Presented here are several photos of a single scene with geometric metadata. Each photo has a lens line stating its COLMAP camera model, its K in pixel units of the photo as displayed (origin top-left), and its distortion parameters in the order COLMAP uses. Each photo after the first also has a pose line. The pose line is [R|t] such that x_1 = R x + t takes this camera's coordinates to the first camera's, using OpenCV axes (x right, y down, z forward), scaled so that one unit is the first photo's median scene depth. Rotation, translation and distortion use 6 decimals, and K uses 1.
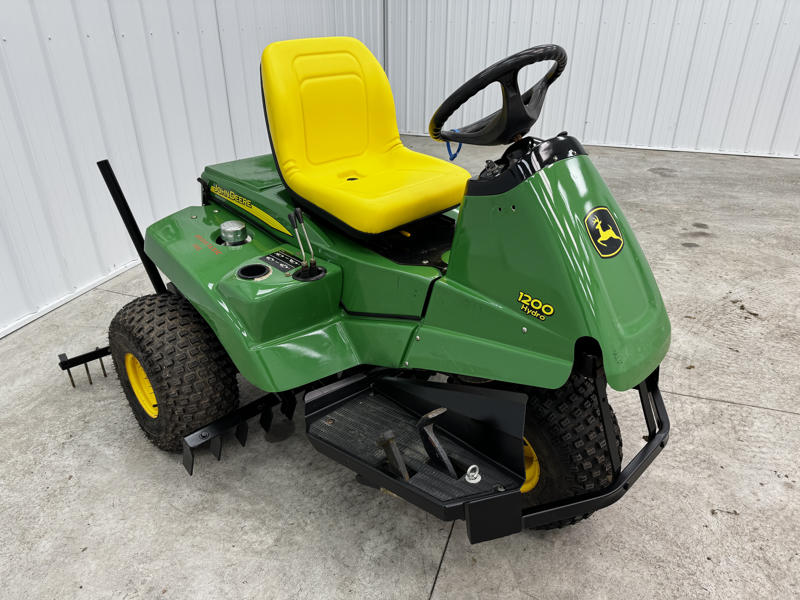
lens RADIAL K [[567.3, 0, 400.0], [0, 567.3, 300.0], [0, 0, 1]] dist [0.000739, -0.001666]
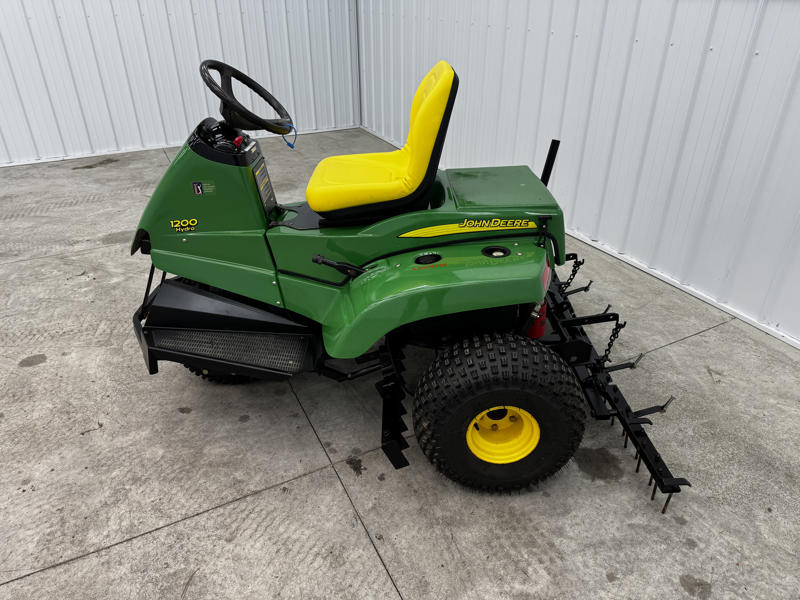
lens RADIAL K [[562.7, 0, 401.9], [0, 562.7, 301.0], [0, 0, 1]] dist [0.036059, -0.049669]
pose [[-0.699762, 0.349307, -0.623151, 0.807189], [-0.327285, 0.618613, 0.714284, -0.985859], [0.634994, 0.703777, -0.318559, 1.711249]]
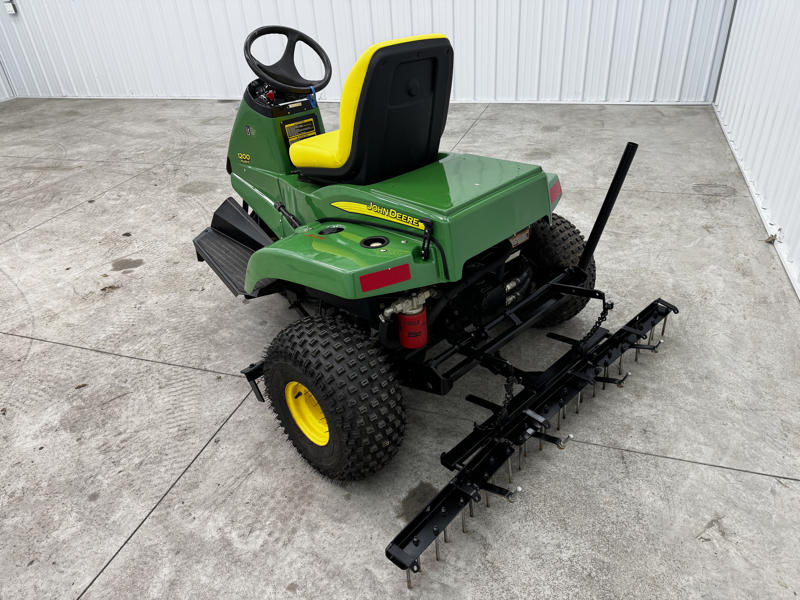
lens RADIAL K [[562.7, 0, 401.9], [0, 562.7, 301.0], [0, 0, 1]] dist [0.036059, -0.049669]
pose [[-0.998033, 0.050432, 0.037237, -0.157610], [0.057897, 0.513710, 0.856008, -1.163976], [0.024042, 0.856480, -0.515619, 2.057395]]
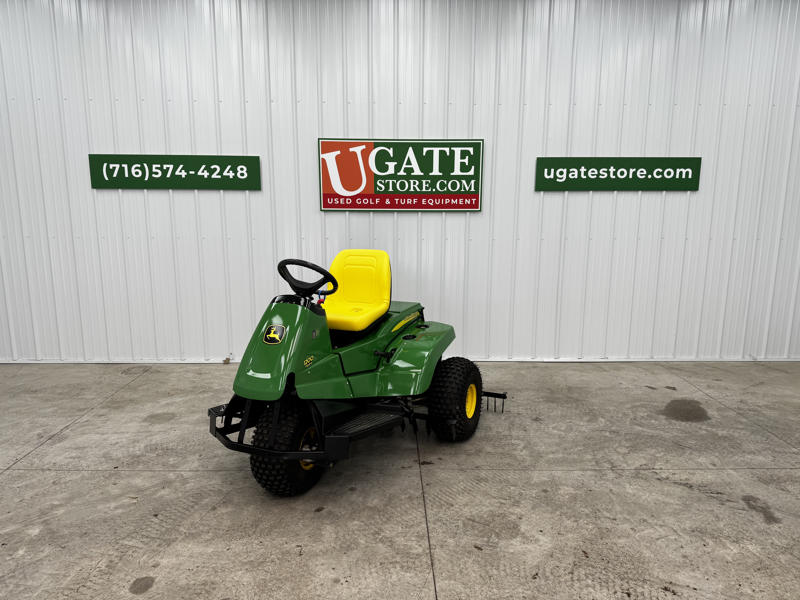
lens RADIAL K [[555.0, 0, 398.5], [0, 555.0, 308.7], [0, 0, 1]] dist [0.049304, -0.062488]
pose [[0.338520, 0.181771, -0.923235, 2.009464], [-0.429825, 0.902688, 0.020123, -0.371261], [0.837051, 0.390017, 0.383708, 0.403829]]
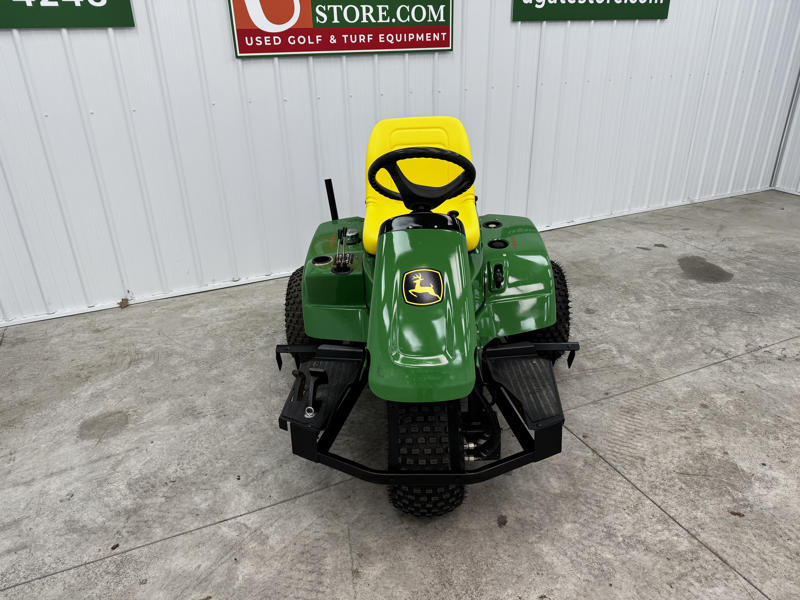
lens RADIAL K [[555.0, 0, 398.5], [0, 555.0, 308.7], [0, 0, 1]] dist [0.049304, -0.062488]
pose [[0.681096, 0.301898, -0.667057, 0.925816], [-0.312095, 0.943835, 0.108499, -0.150498], [0.662348, 0.134287, 0.737063, 0.015527]]
